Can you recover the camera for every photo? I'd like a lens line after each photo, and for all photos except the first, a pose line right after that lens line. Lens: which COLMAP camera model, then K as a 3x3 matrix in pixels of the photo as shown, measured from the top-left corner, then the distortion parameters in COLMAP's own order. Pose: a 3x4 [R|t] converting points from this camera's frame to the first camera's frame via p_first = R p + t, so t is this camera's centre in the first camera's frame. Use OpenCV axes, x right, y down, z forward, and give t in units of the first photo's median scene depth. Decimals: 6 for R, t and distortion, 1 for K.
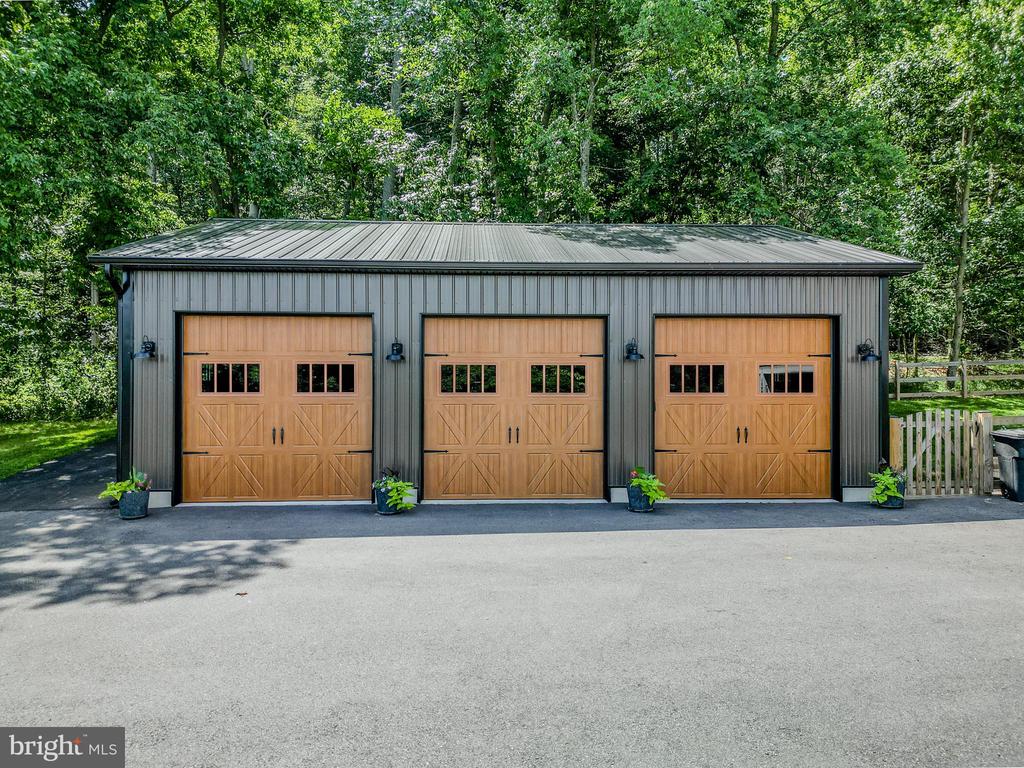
lens RADIAL K [[701.9, 0, 507.6], [0, 701.9, 385.1], [0, 0, 1]] dist [0.055386, -0.029627]
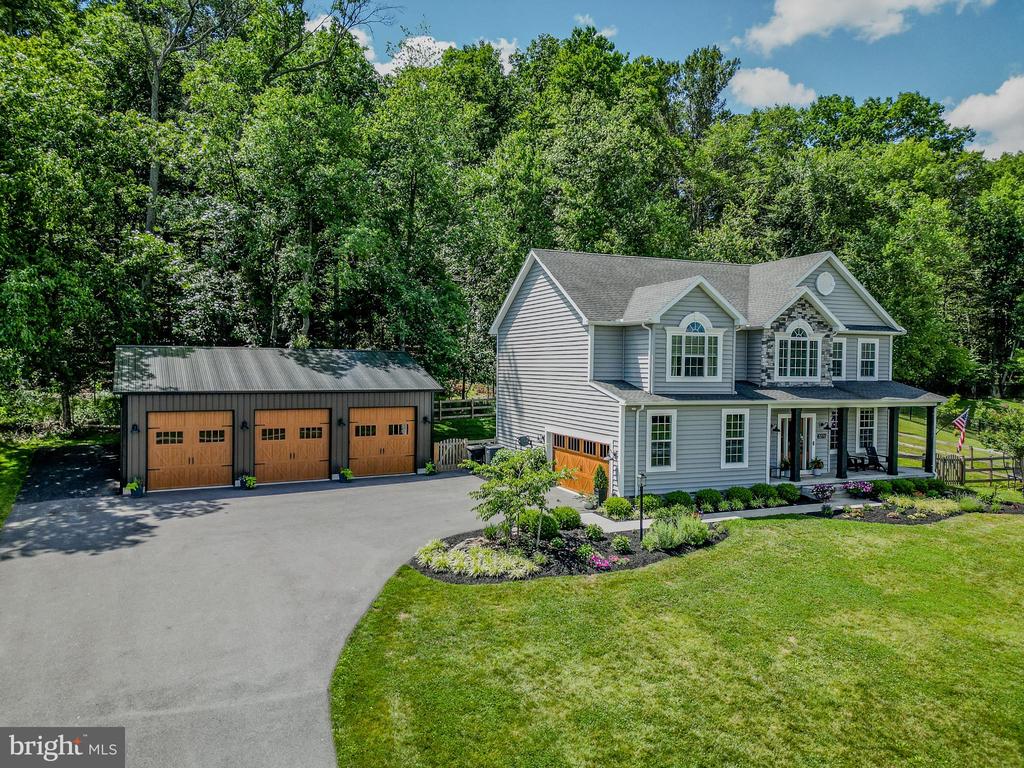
lens RADIAL K [[701.9, 0, 509.8], [0, 701.9, 380.0], [0, 0, 1]] dist [0.055386, -0.029627]
pose [[0.906084, 0.000262, 0.423099, -0.355469], [-0.006241, 0.999899, 0.012747, -0.236993], [-0.423053, -0.014190, 0.905994, -1.609510]]
